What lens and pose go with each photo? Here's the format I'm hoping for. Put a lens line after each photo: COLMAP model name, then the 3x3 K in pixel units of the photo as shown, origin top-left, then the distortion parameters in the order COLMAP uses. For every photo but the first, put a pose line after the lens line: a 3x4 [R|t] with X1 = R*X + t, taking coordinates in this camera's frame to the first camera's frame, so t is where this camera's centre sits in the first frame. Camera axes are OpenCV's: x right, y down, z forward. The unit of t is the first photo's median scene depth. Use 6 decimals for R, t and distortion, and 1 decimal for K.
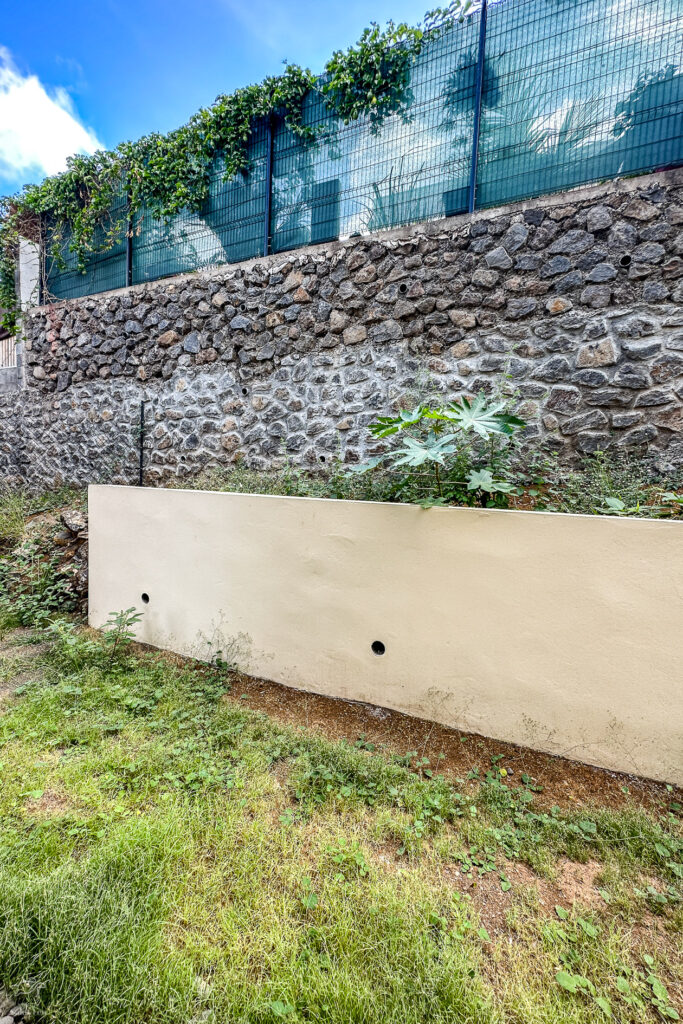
lens RADIAL K [[416.5, 0, 342.3], [0, 416.5, 511.3], [0, 0, 1]] dist [-0.000595, 0.000935]
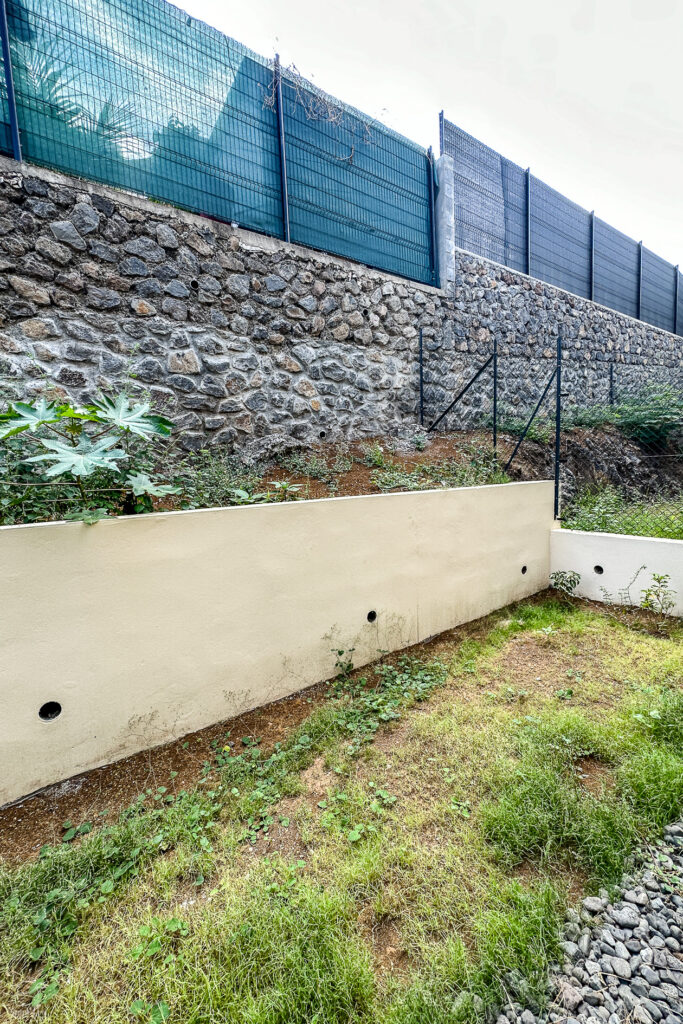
lens RADIAL K [[416.5, 0, 342.5], [0, 416.5, 510.9], [0, 0, 1]] dist [-0.000595, 0.000935]
pose [[0.513557, -0.143128, 0.846034, -0.174107], [0.128500, 0.987699, 0.089093, -0.028486], [-0.848379, 0.062961, 0.525632, 0.077443]]
